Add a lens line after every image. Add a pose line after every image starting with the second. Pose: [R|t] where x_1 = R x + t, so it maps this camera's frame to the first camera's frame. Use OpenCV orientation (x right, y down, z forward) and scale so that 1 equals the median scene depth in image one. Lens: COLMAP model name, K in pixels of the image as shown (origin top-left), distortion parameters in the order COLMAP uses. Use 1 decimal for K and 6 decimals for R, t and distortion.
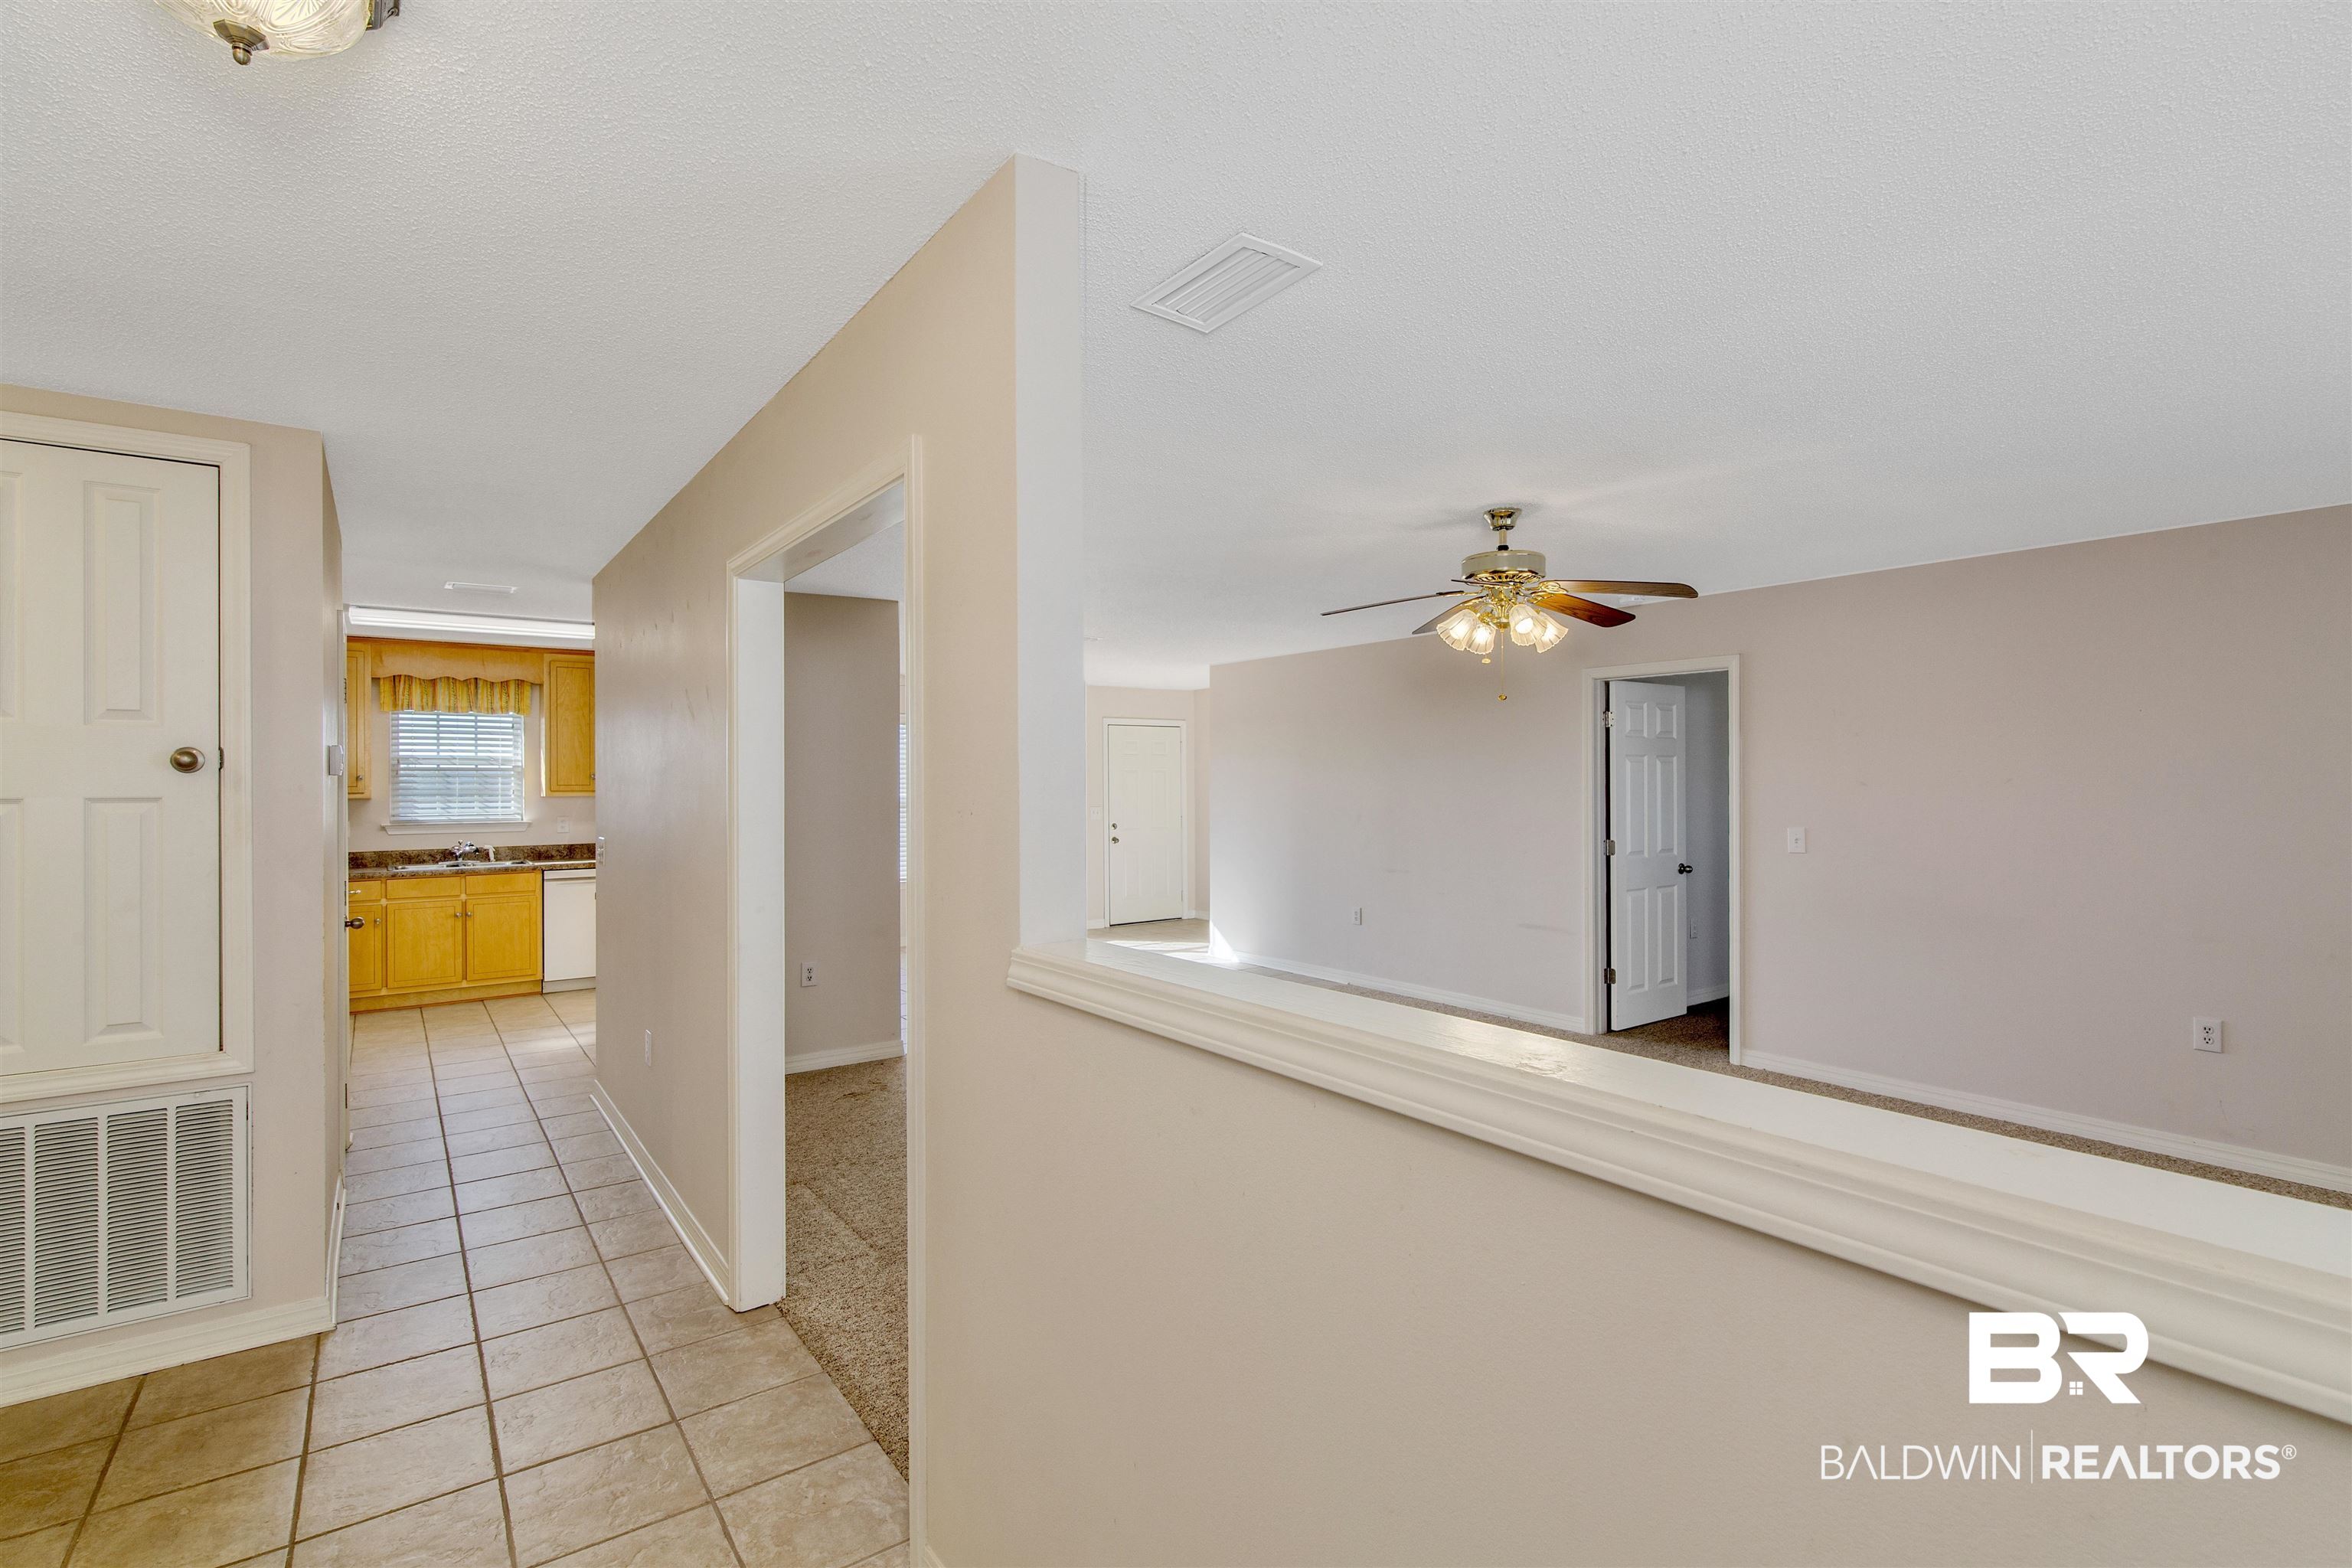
lens RADIAL K [[1100.5, 0, 1176.0], [0, 1100.5, 784.0], [0, 0, 1]] dist [-0.001087, -0.000580]
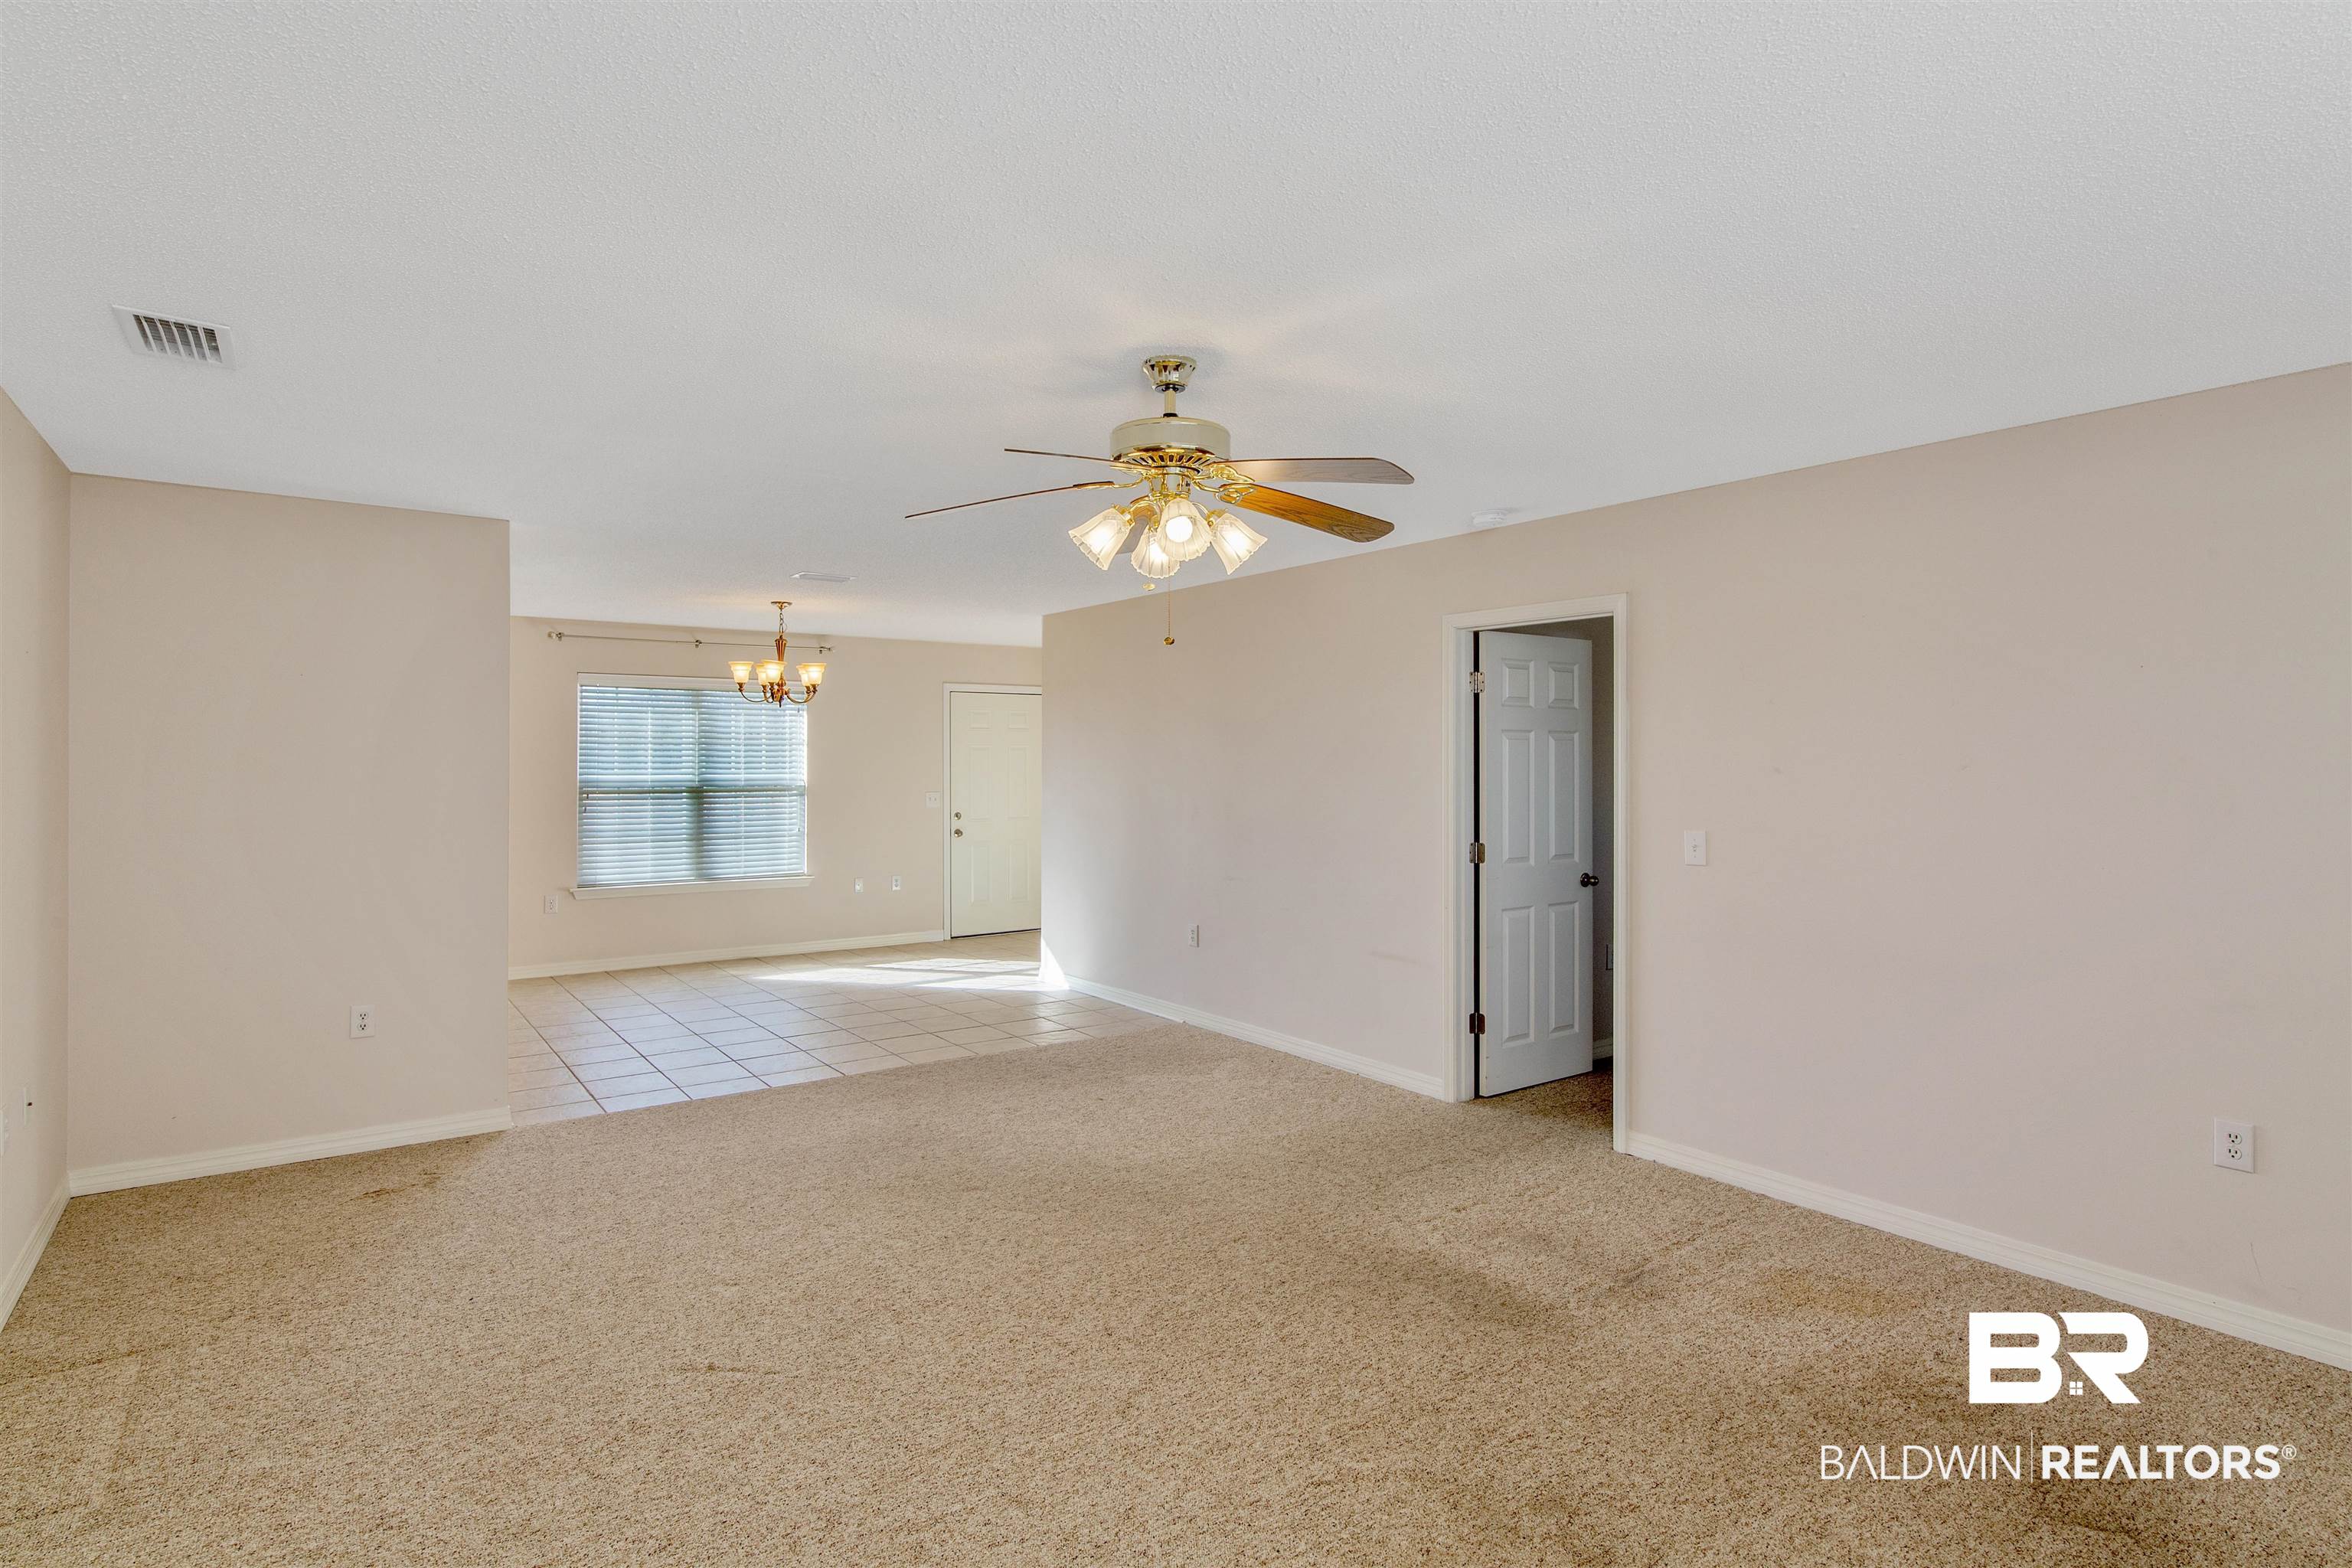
lens RADIAL K [[1225.7, 0, 1173.7], [0, 1225.7, 760.7], [0, 0, 1]] dist [-0.003393, -0.001274]
pose [[0.999962, 0.004277, -0.007541, 0.199259], [-0.004290, 0.999989, -0.001783, -0.002876], [0.007533, 0.001815, 0.999970, 0.166378]]
